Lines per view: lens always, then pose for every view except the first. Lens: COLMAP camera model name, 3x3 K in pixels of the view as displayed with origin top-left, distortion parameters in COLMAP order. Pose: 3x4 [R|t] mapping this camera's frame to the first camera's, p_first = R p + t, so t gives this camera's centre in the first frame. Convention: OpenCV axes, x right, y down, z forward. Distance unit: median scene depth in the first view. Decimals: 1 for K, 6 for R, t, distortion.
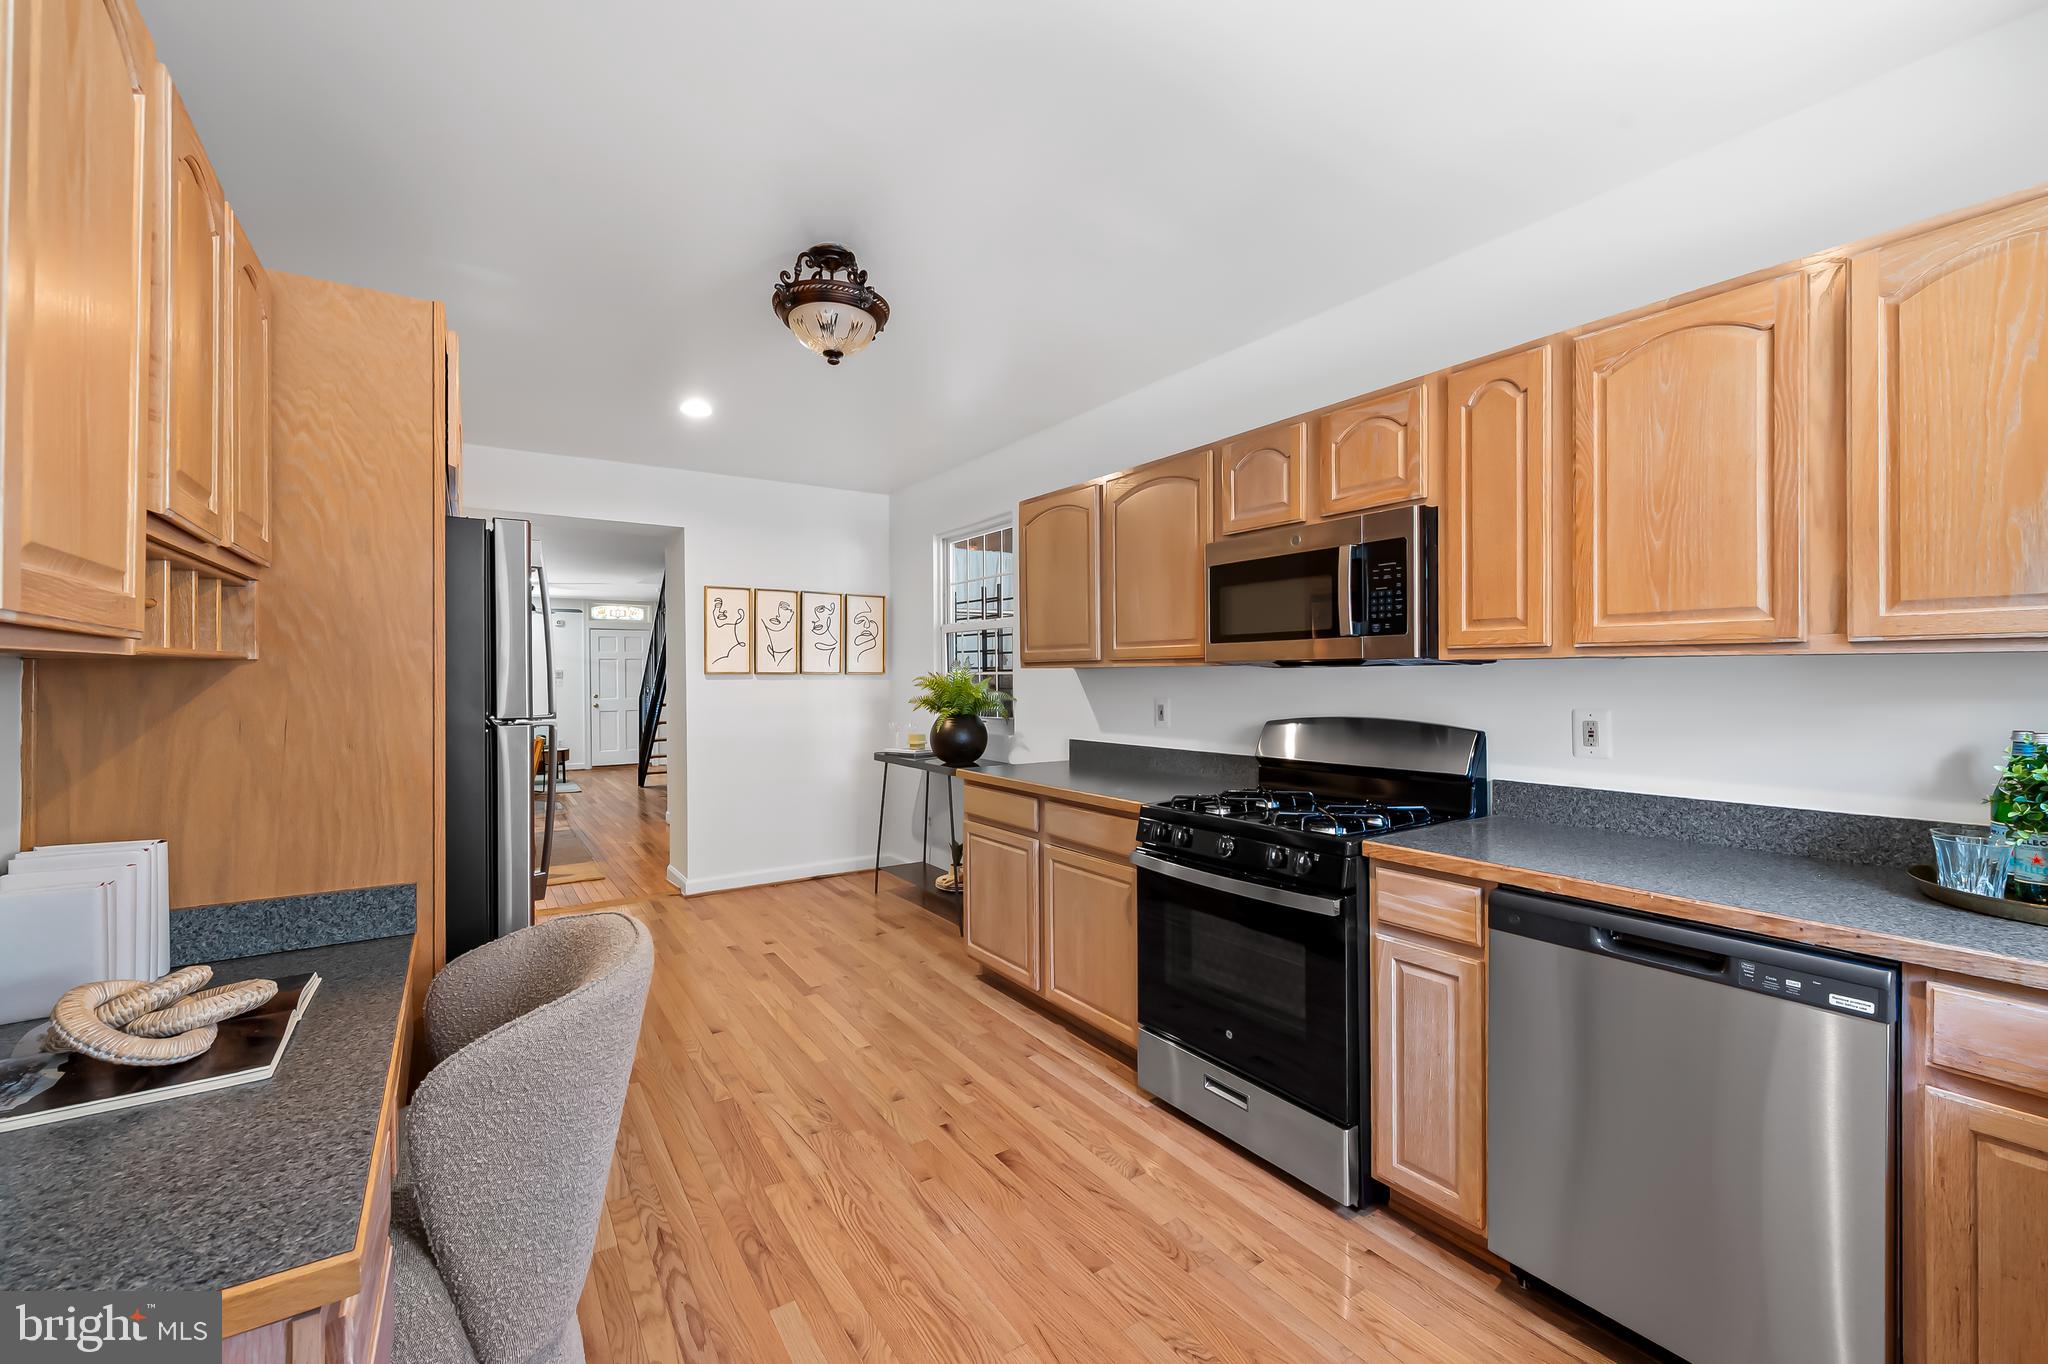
lens RADIAL K [[836.7, 0, 1026.3], [0, 836.7, 680.3], [0, 0, 1]] dist [0.004307, -0.000800]
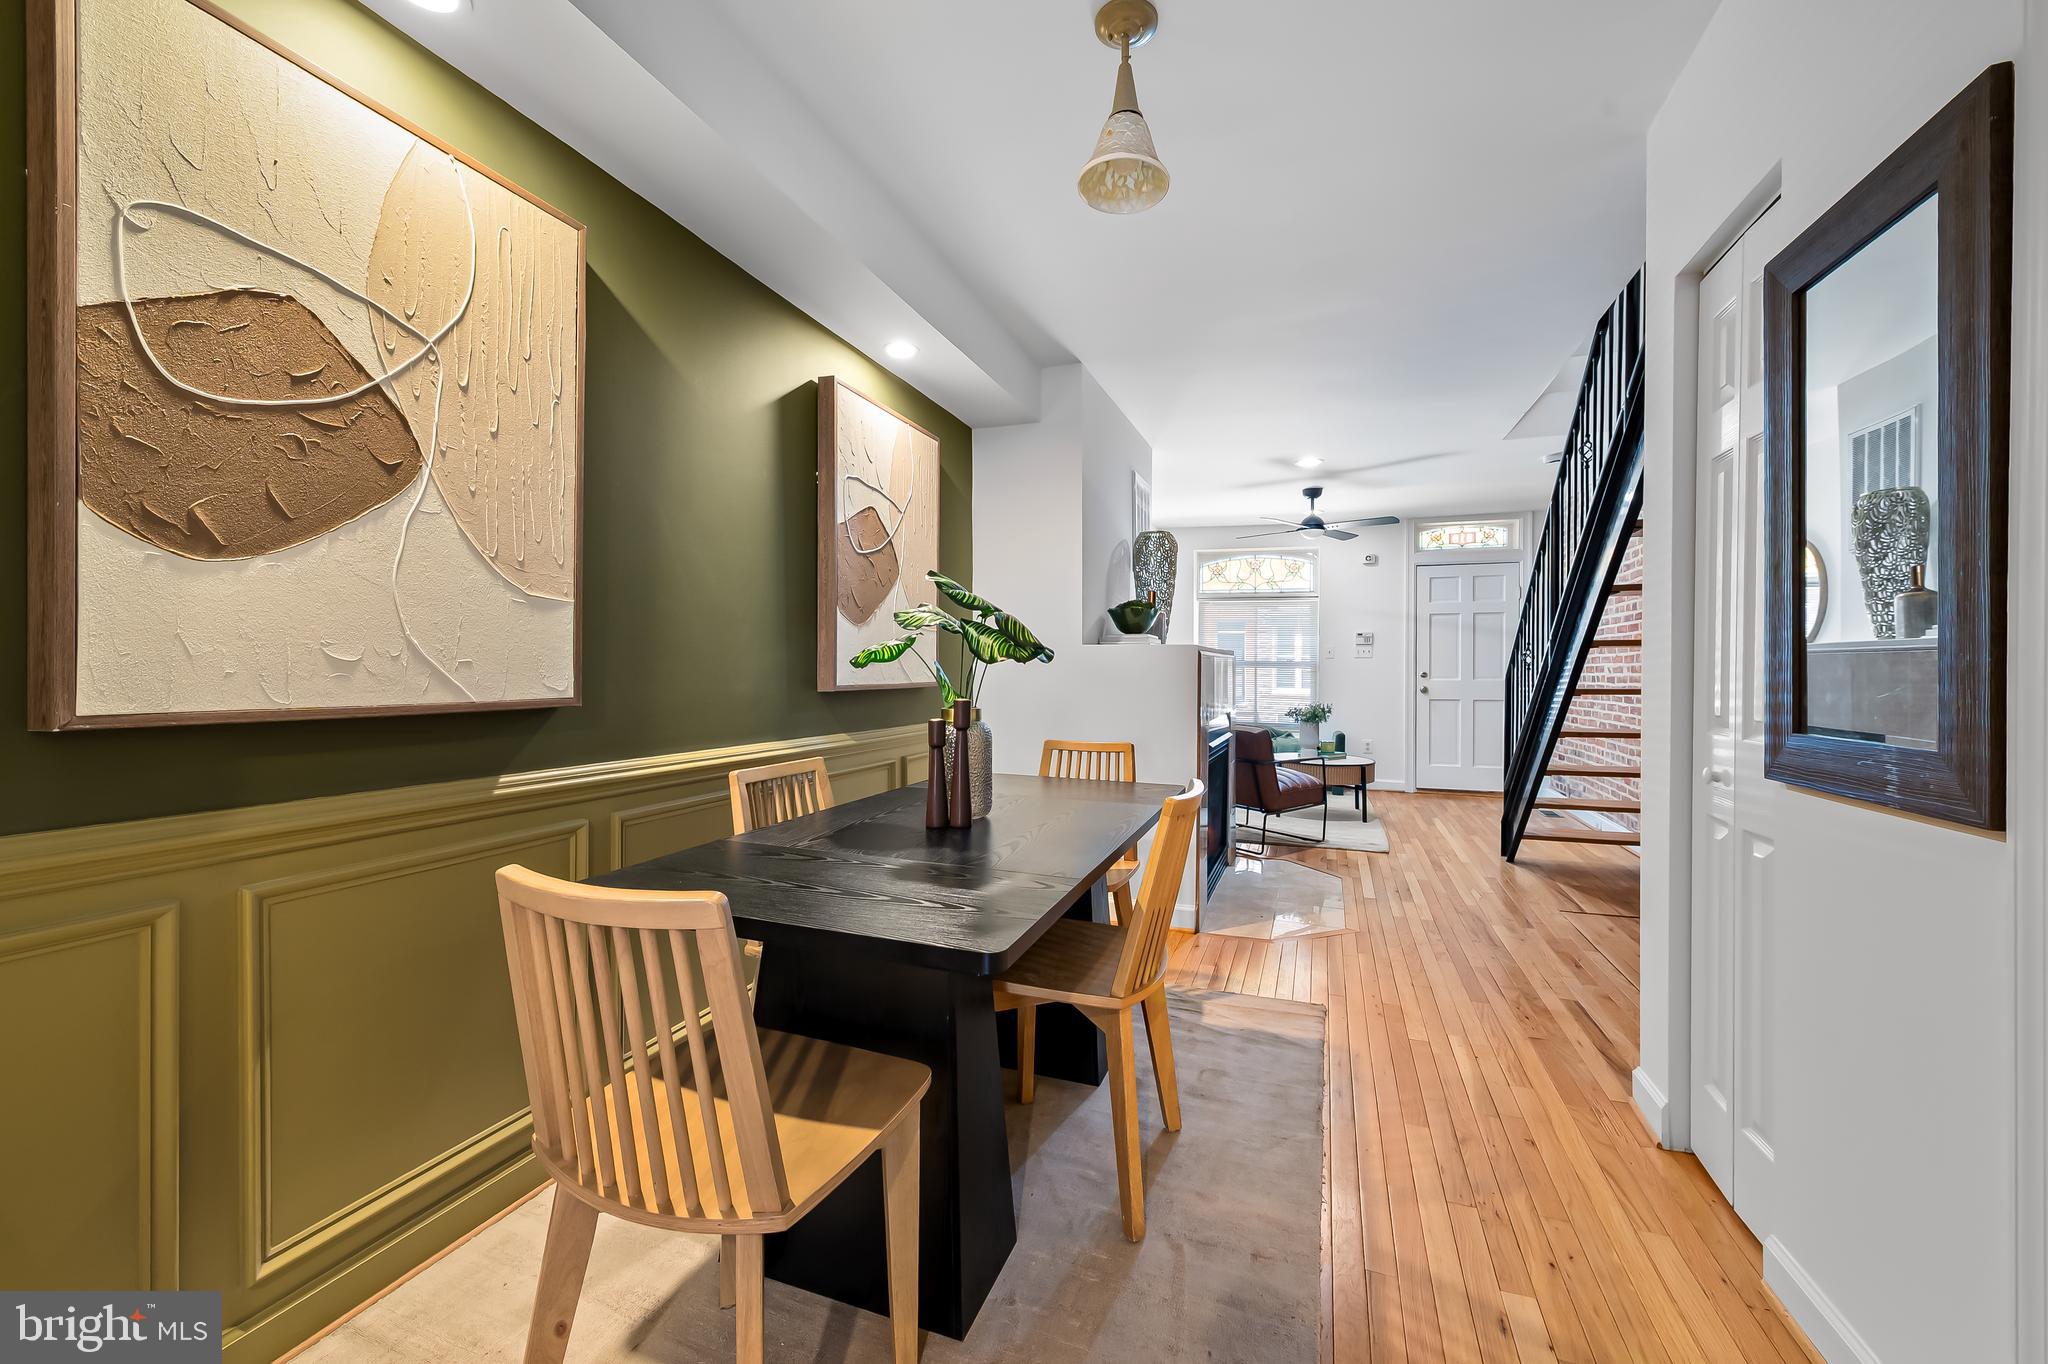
lens RADIAL K [[822.6, 0, 1021.4], [0, 822.6, 663.3], [0, 0, 1]] dist [0.008002, -0.001637]
pose [[0.591149, 0.011988, -0.806473, -0.601482], [-0.013973, 0.999892, 0.004620, 0.038287], [0.806441, 0.008537, 0.591253, 1.211635]]
